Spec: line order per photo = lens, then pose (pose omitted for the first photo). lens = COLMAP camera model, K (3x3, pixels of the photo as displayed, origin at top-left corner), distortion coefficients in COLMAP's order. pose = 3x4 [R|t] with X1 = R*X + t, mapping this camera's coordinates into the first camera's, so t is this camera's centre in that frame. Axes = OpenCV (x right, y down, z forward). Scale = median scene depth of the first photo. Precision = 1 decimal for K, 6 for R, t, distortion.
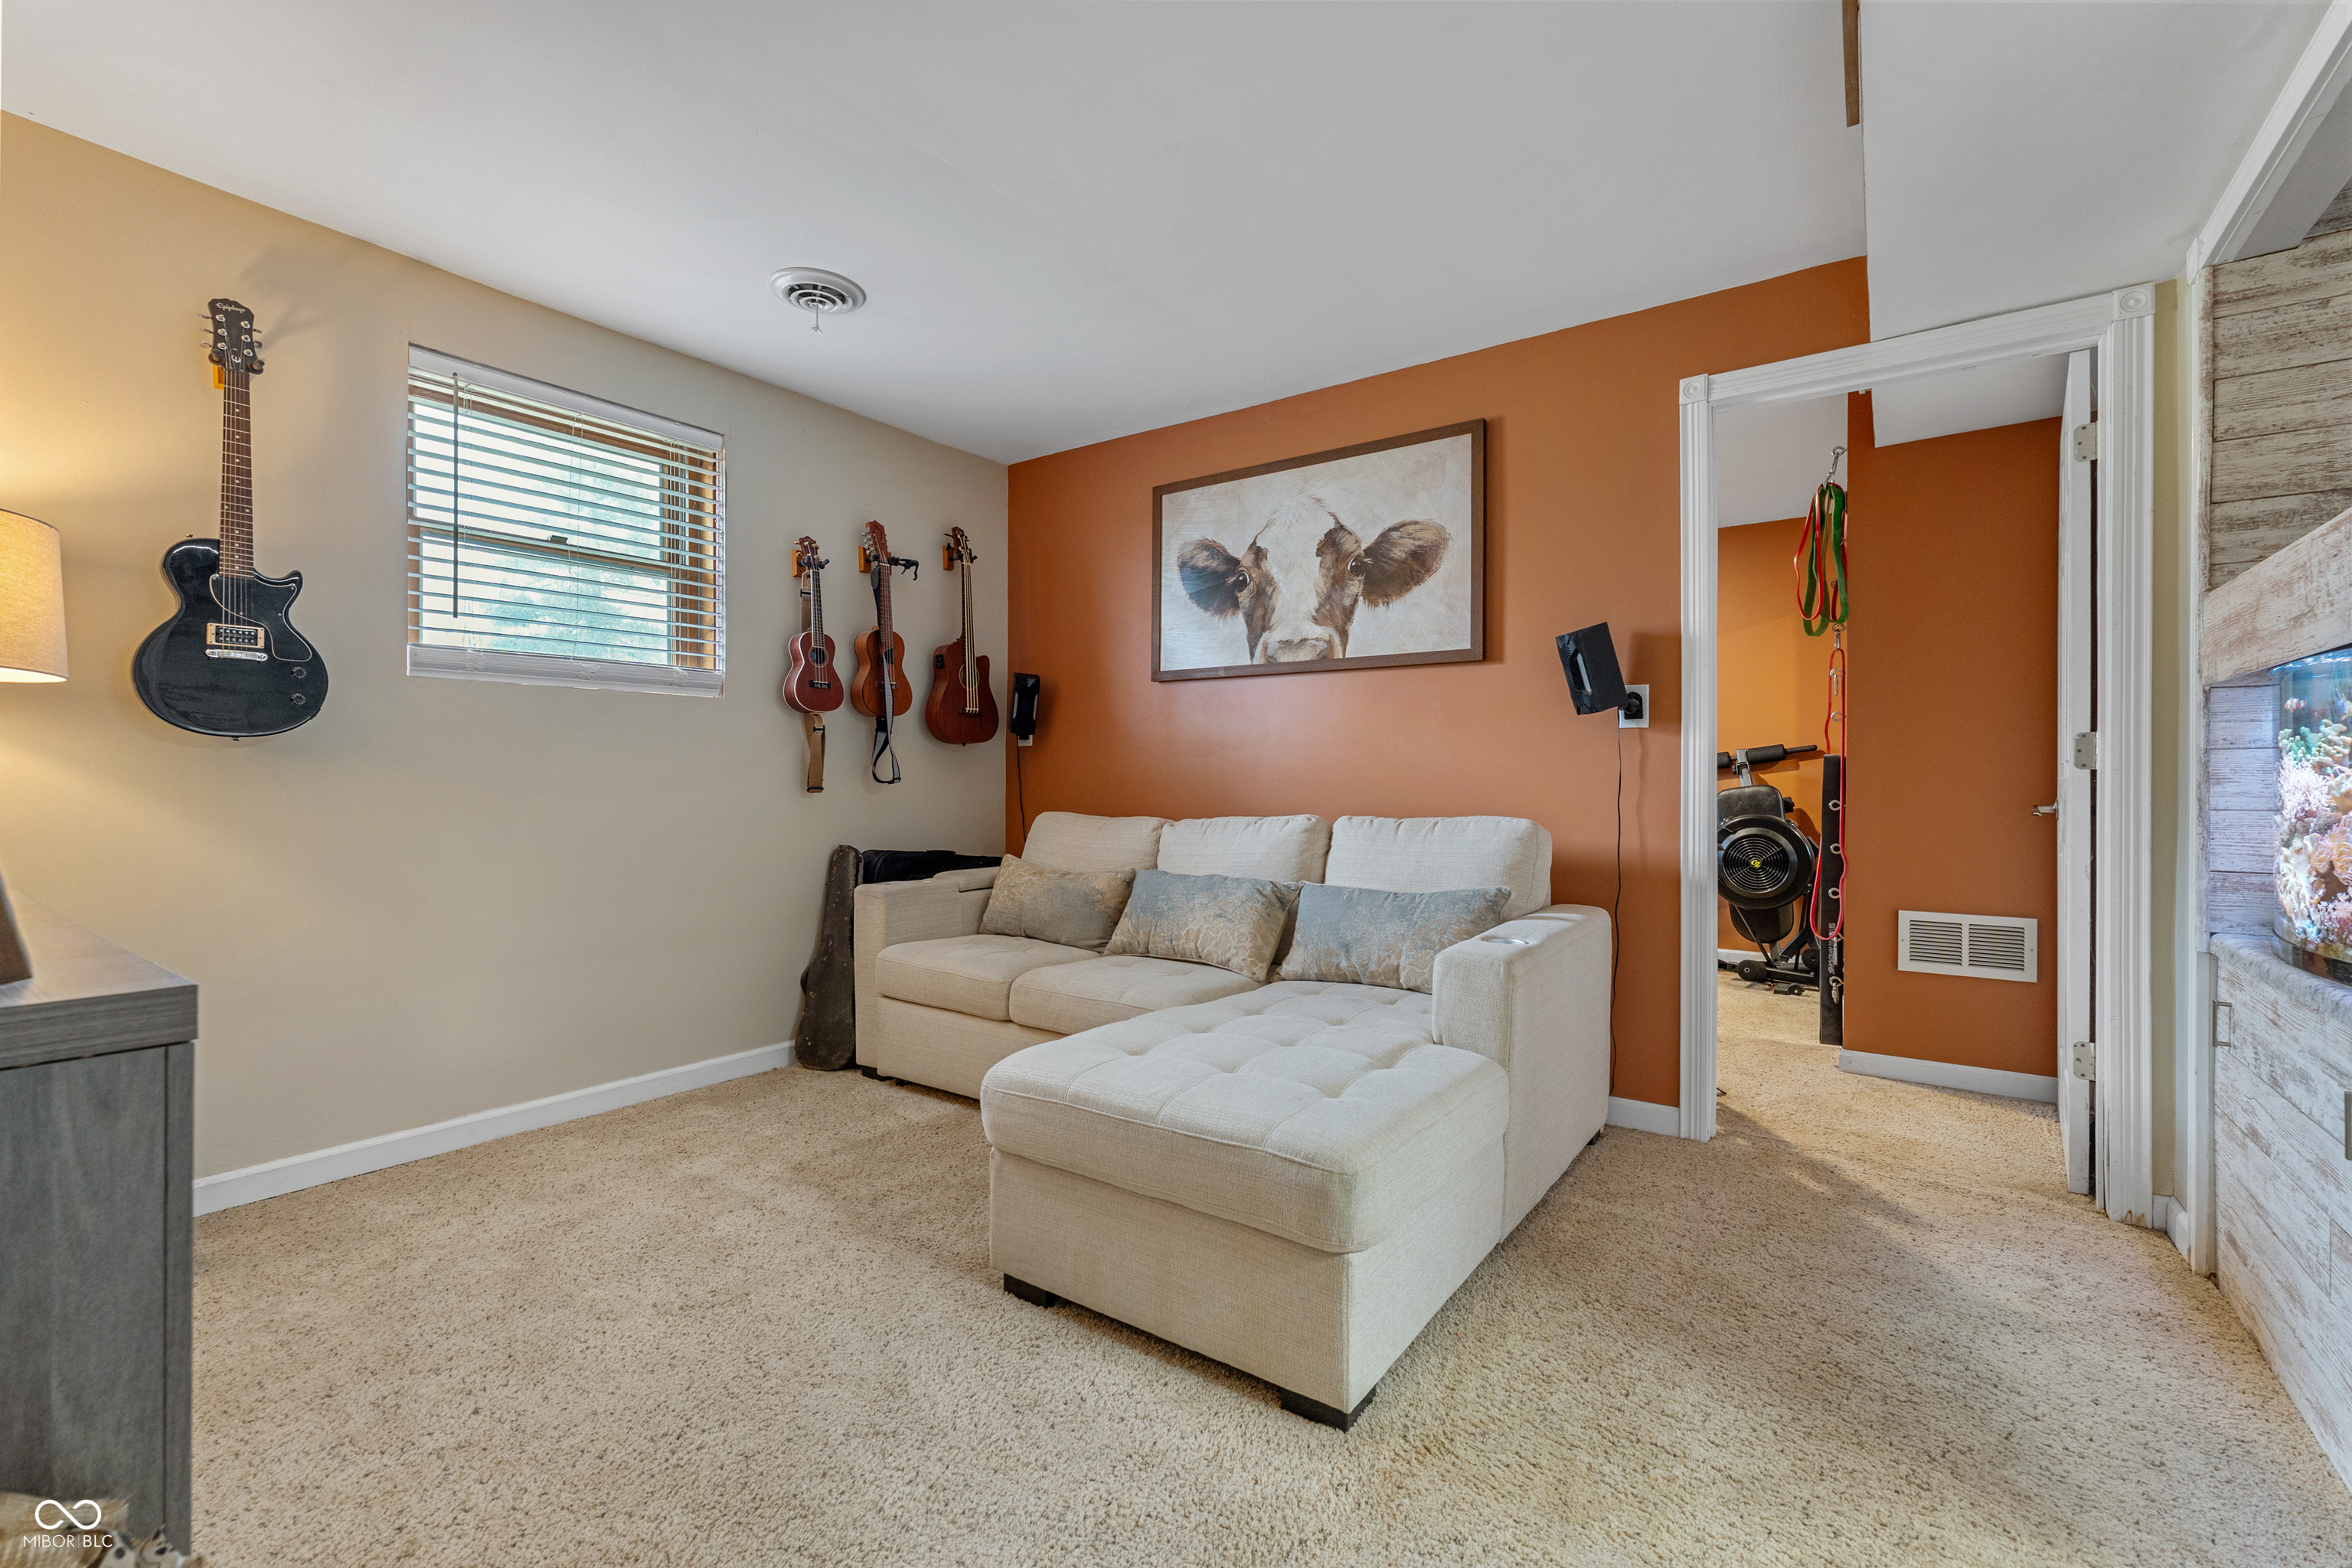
lens RADIAL K [[1036.4, 0, 1118.9], [0, 1036.4, 759.1], [0, 0, 1]] dist [-0.000238, -0.000241]
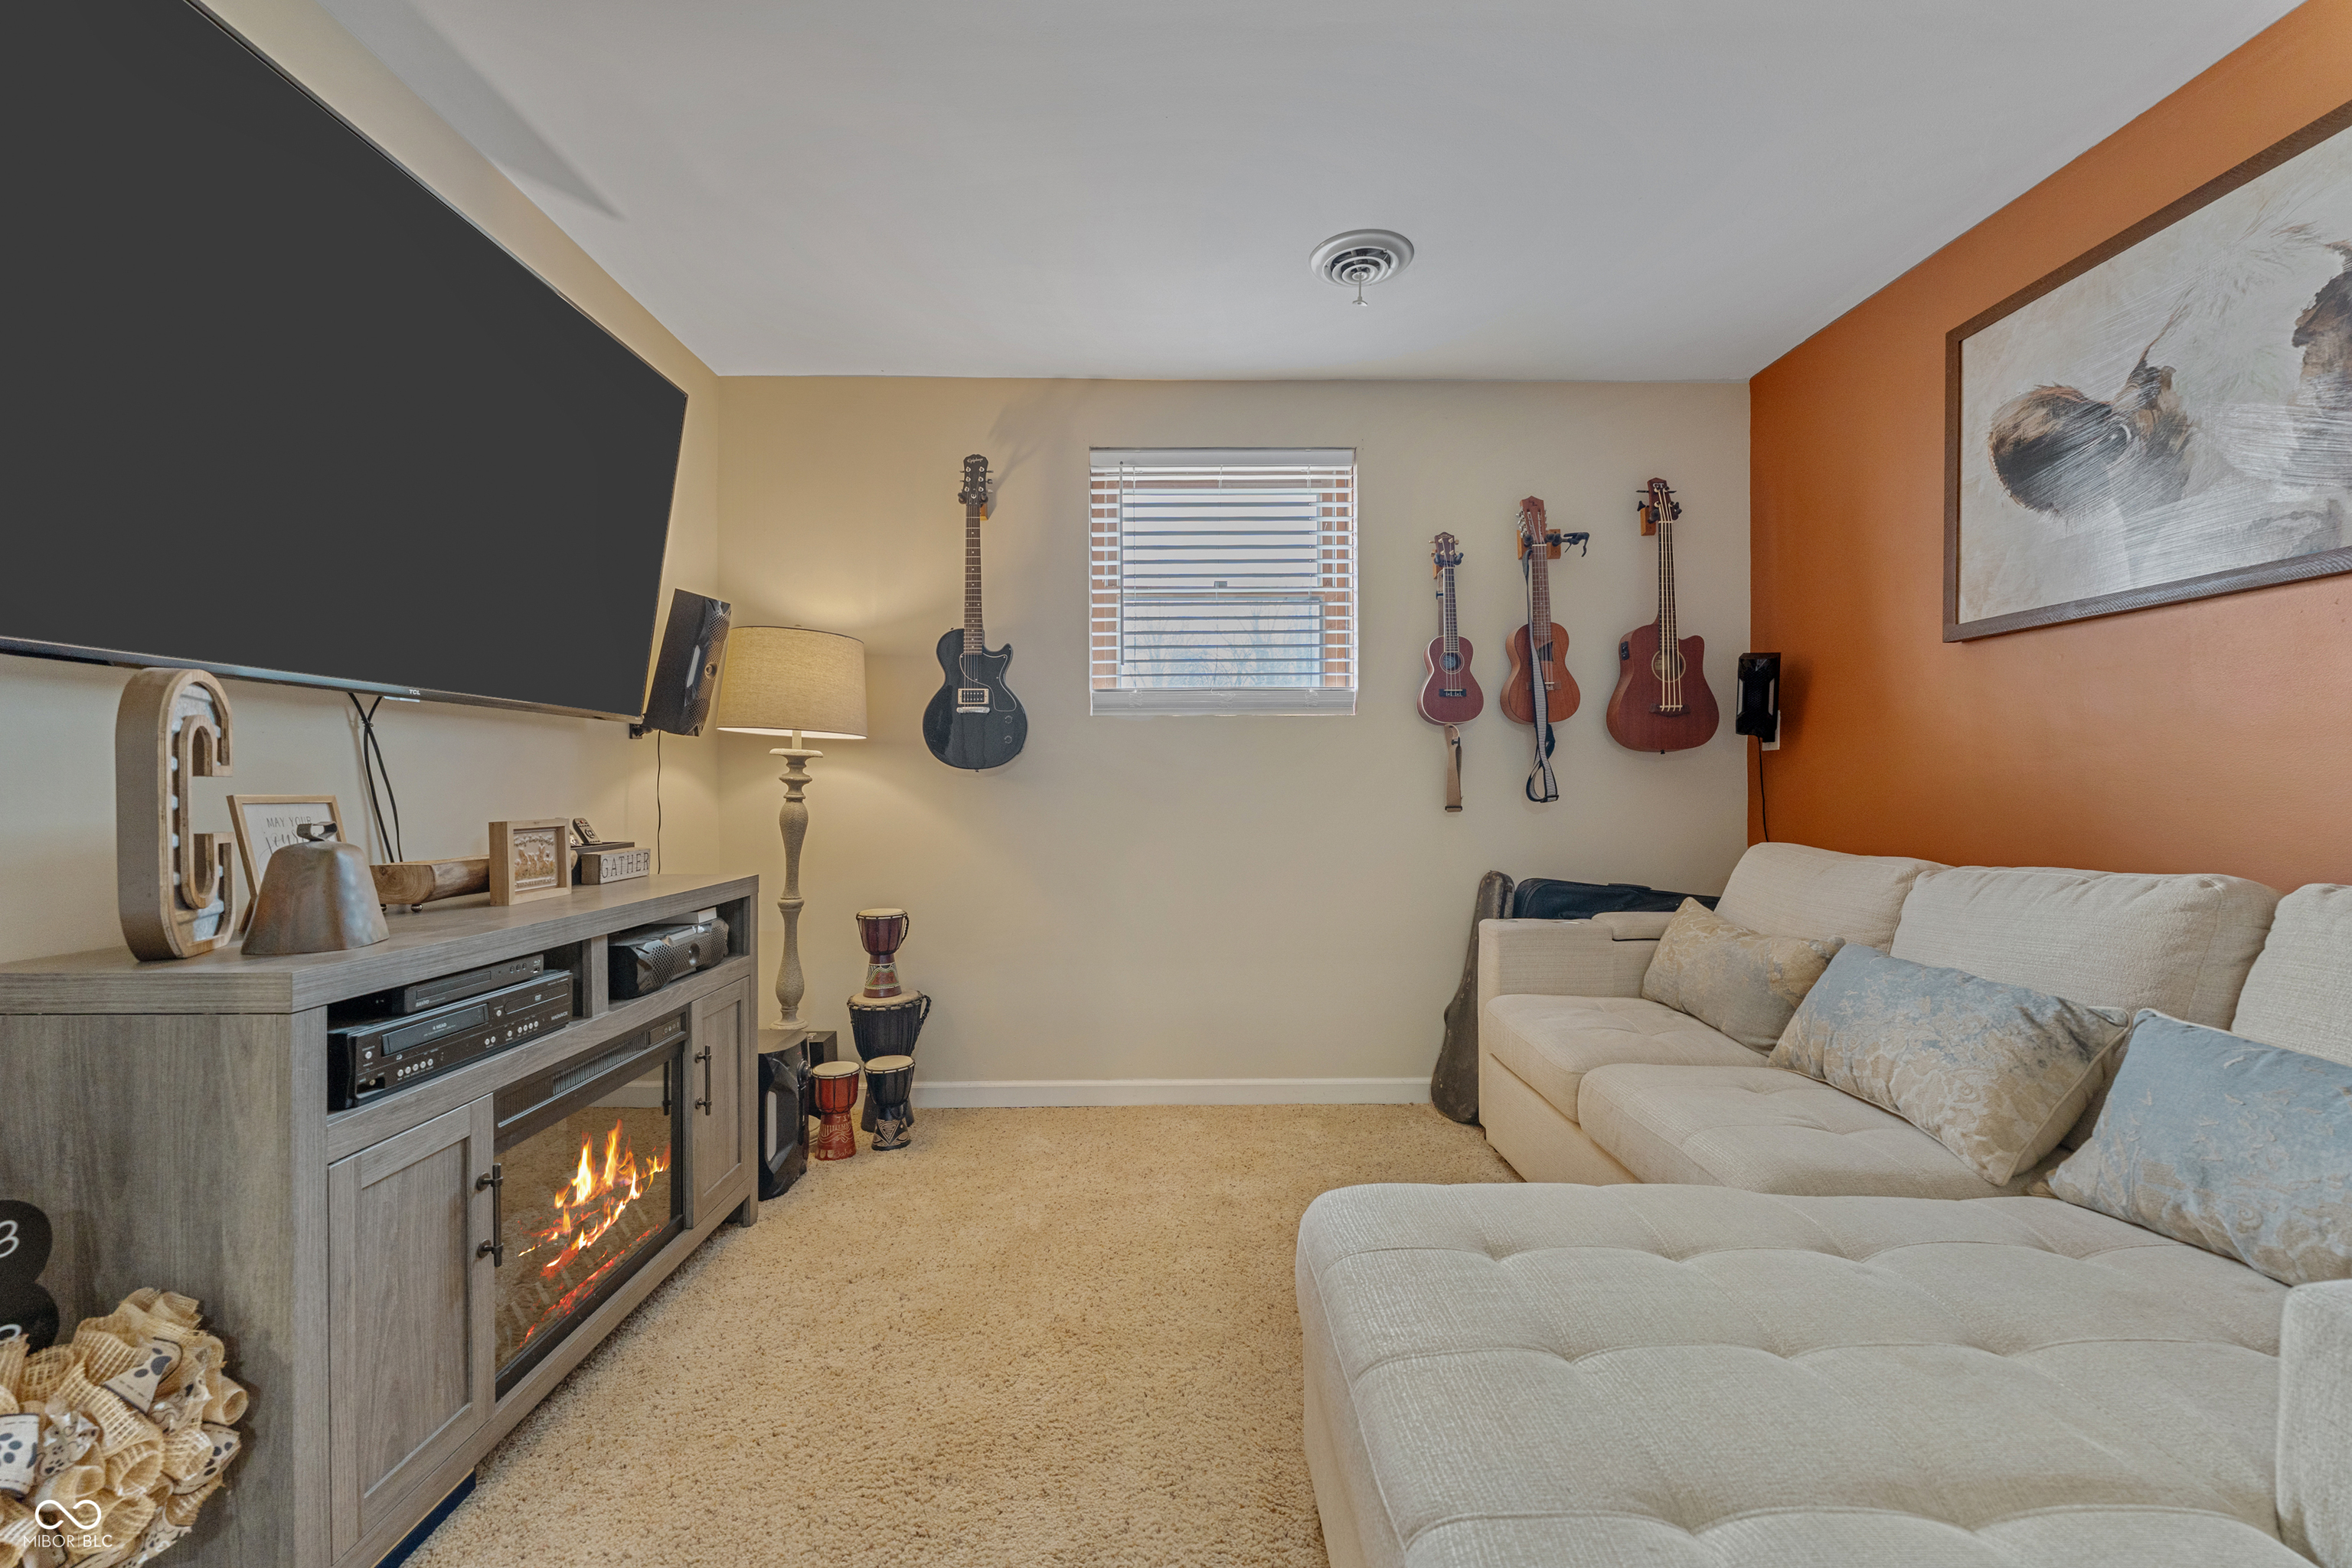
lens RADIAL K [[936.7, 0, 1163.3], [0, 936.7, 782.6], [0, 0, 1]] dist [-0.001905, -0.000464]
pose [[0.616692, -0.009397, -0.787148, 0.207112], [0.021605, 0.999754, 0.004992, -0.003125], [0.786908, -0.020085, 0.616744, 0.305214]]
